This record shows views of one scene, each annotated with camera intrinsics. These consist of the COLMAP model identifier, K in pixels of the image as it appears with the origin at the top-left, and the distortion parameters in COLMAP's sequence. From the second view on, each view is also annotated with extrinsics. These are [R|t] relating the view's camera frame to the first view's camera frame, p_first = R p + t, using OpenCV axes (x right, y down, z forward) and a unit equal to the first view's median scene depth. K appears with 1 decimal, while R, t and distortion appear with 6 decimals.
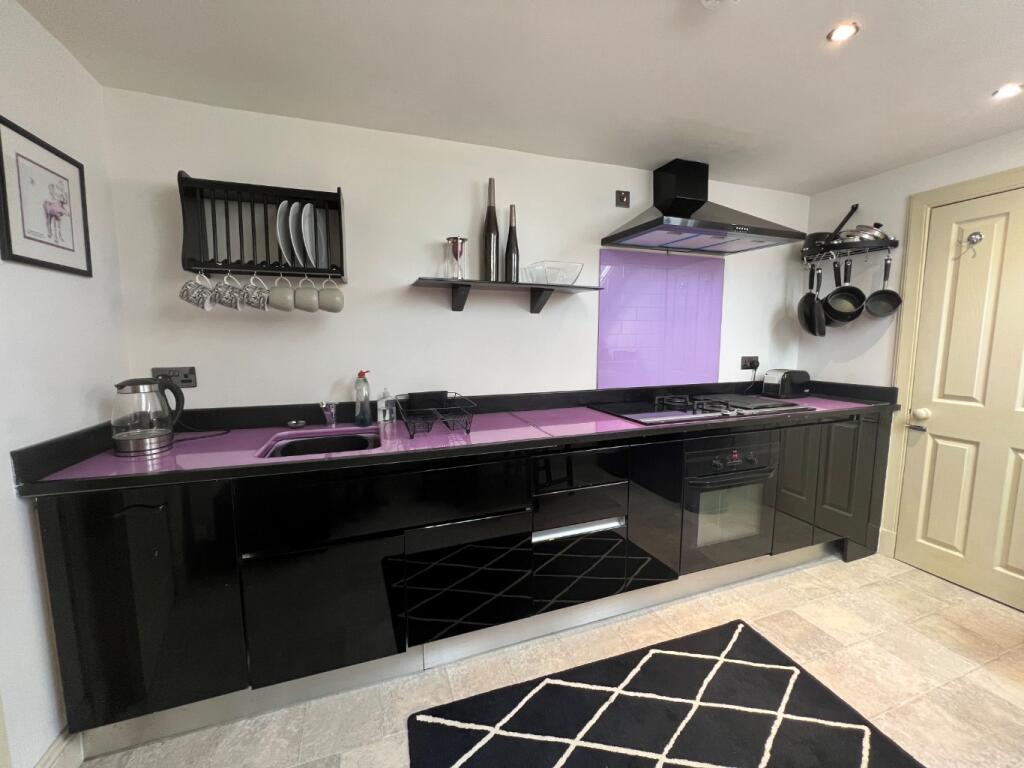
lens RADIAL K [[409.7, 0, 510.4], [0, 409.7, 381.9], [0, 0, 1]] dist [0.002193, 0.000239]
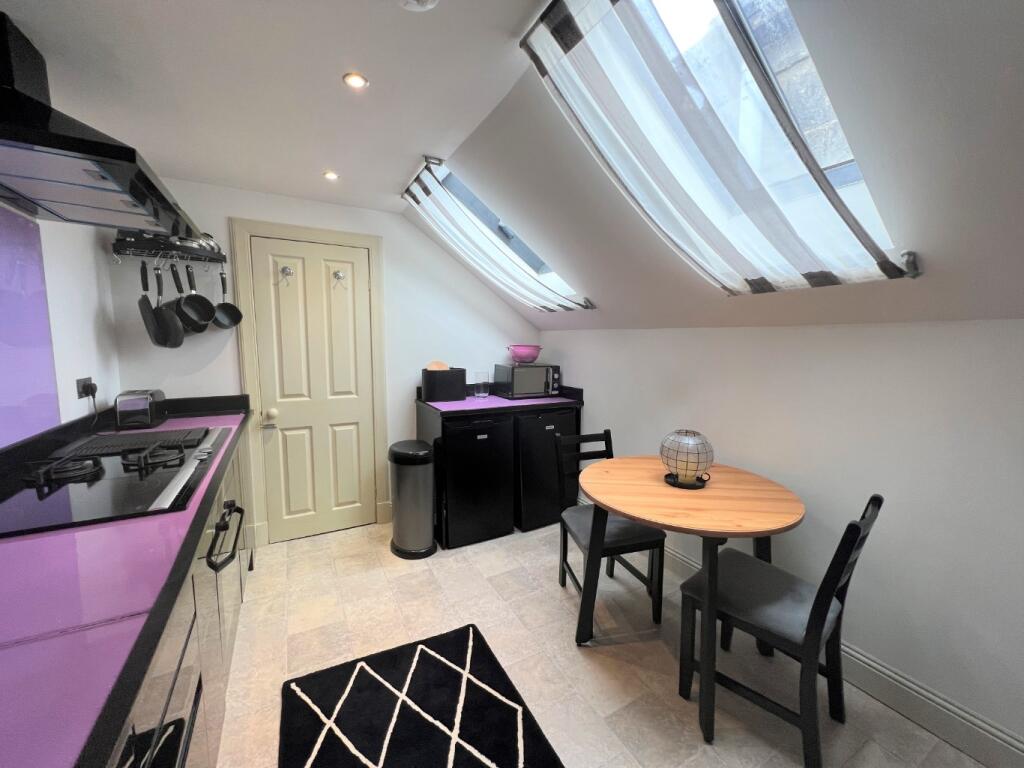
lens RADIAL K [[409.7, 0, 511.1], [0, 409.7, 382.3], [0, 0, 1]] dist [0.002193, 0.000239]
pose [[-0.156169, -0.098026, 0.982854, -0.243282], [0.097965, 0.988620, 0.114167, -0.076109], [-0.982860, 0.114115, -0.144789, 0.484120]]
